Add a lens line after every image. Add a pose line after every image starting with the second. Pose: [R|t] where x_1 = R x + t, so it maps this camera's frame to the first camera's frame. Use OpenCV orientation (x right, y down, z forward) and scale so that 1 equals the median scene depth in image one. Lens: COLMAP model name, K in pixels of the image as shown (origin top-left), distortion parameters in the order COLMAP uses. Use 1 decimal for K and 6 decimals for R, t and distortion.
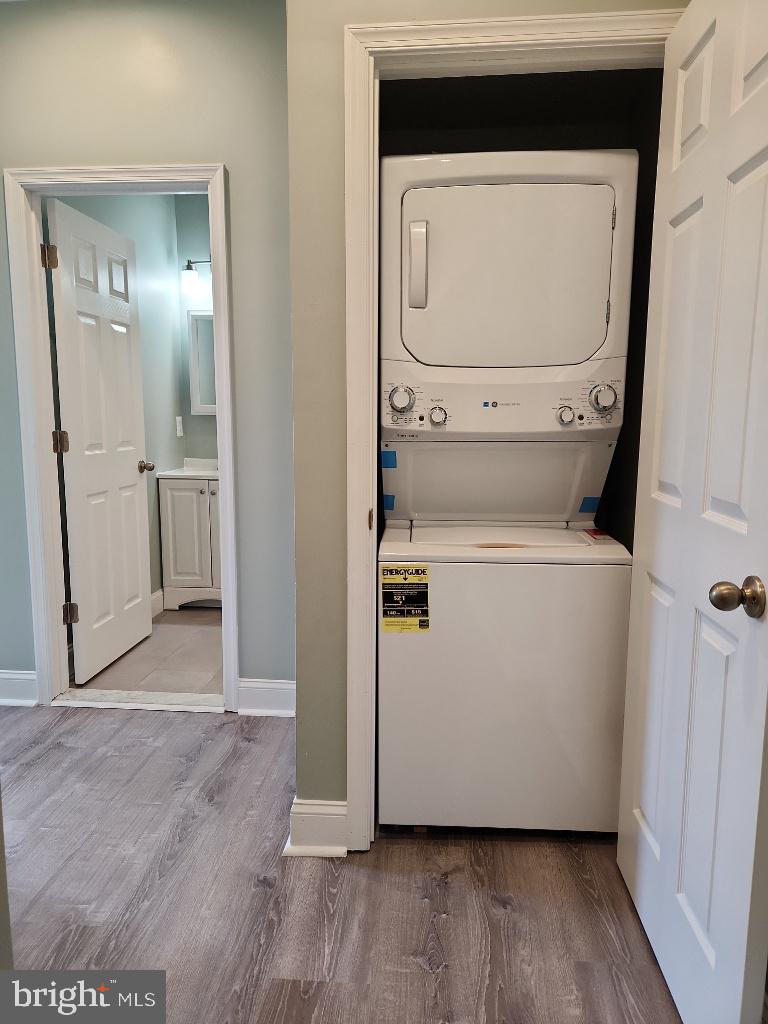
lens RADIAL K [[693.1, 0, 390.6], [0, 693.1, 515.3], [0, 0, 1]] dist [0.068627, -0.050404]
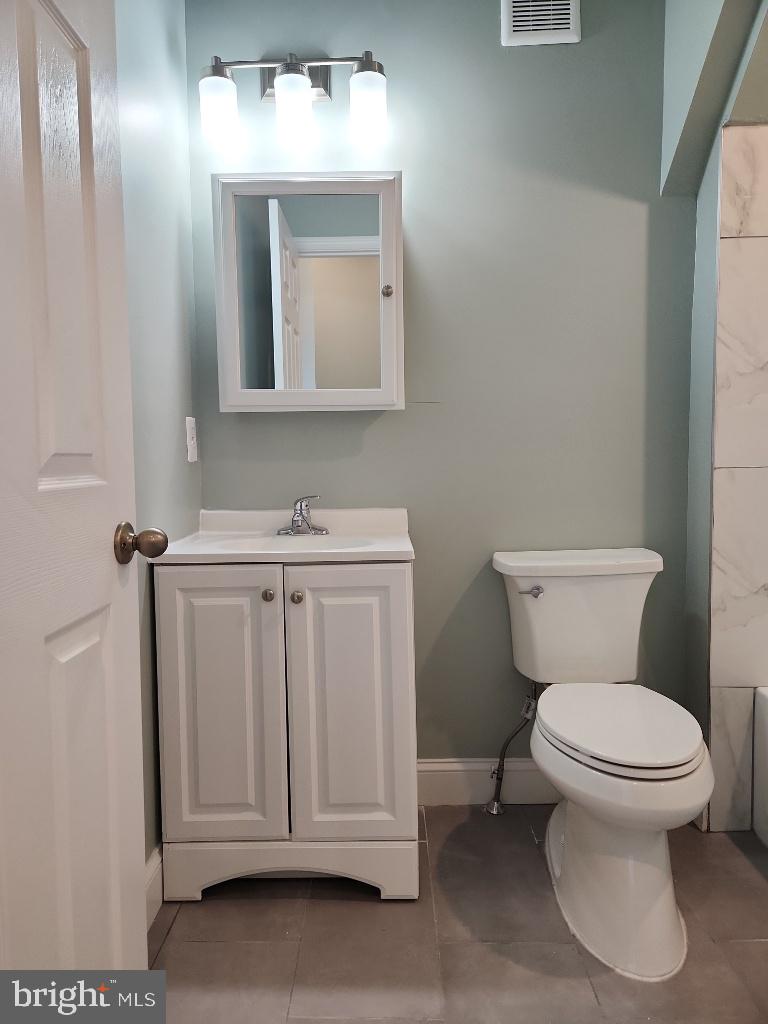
lens RADIAL K [[693.1, 0, 384.3], [0, 693.1, 518.2], [0, 0, 1]] dist [0.068627, -0.050404]
pose [[0.997460, -0.020907, 0.068096, -0.226664], [0.025199, 0.997709, -0.062788, -0.049979], [-0.066627, 0.064345, 0.995701, 0.593175]]
